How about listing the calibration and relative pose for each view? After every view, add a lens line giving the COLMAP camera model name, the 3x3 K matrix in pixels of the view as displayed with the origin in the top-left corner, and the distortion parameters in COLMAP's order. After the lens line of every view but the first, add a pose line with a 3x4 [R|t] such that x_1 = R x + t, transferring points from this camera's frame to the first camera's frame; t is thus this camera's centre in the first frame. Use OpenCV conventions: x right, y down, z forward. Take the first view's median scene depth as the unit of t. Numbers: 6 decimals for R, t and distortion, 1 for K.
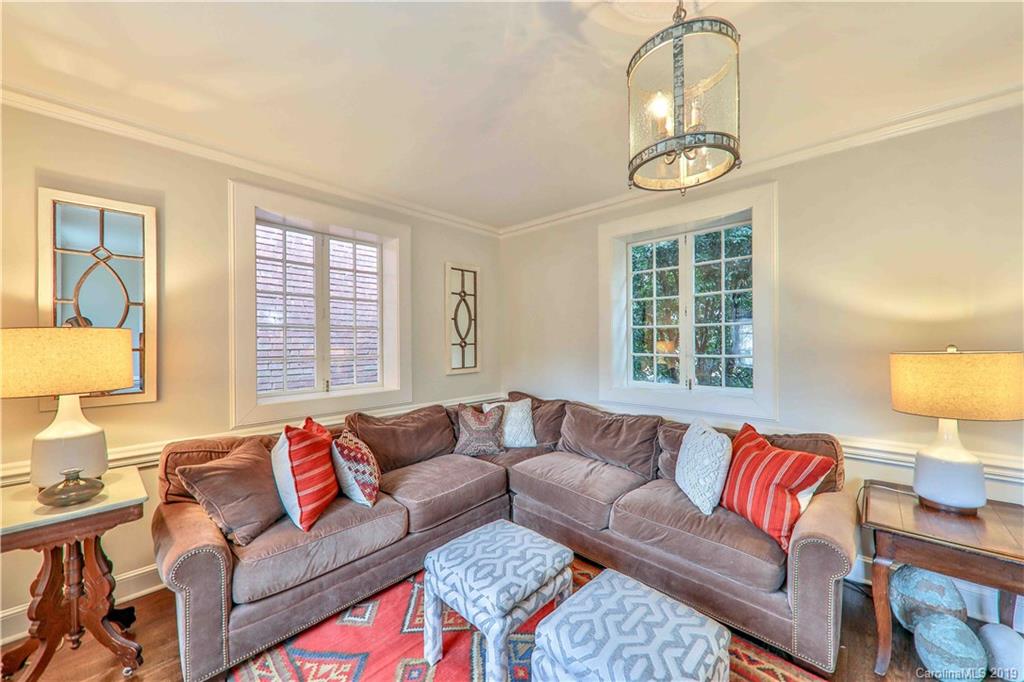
lens RADIAL K [[372.4, 0, 513.6], [0, 372.4, 341.1], [0, 0, 1]] dist [0.011743, -0.007272]
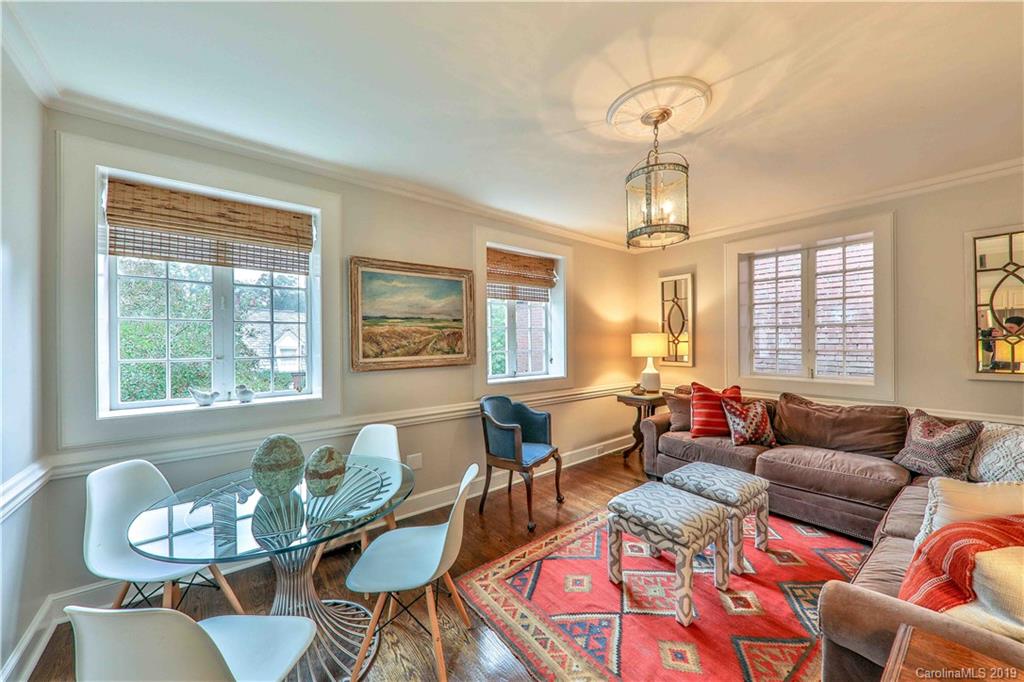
lens RADIAL K [[372.4, 0, 513.6], [0, 372.4, 341.1], [0, 0, 1]] dist [0.011743, -0.007272]
pose [[-0.150497, 0.007009, -0.988586, 1.192037], [0.009127, 0.999942, 0.005700, -0.001706], [0.988568, -0.008165, -0.150553, 0.322051]]
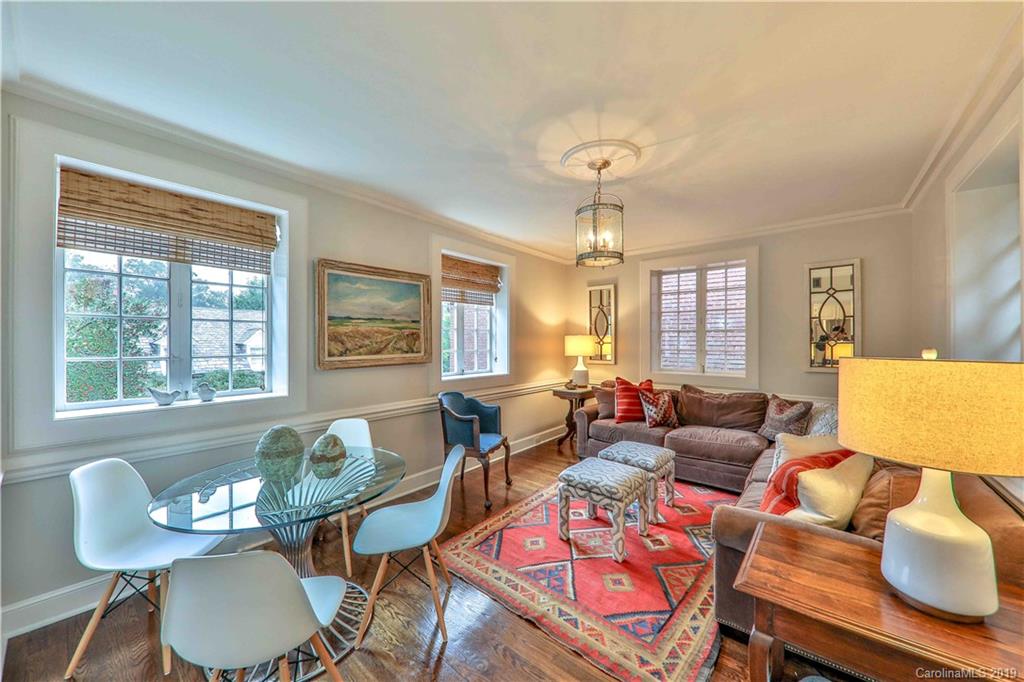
lens RADIAL K [[372.4, 0, 513.6], [0, 372.4, 341.1], [0, 0, 1]] dist [0.011743, -0.007272]
pose [[0.057645, 0.004690, -0.998326, 1.368865], [0.000735, 0.999988, 0.004741, -0.002323], [0.998337, -0.001007, 0.057640, 0.202815]]
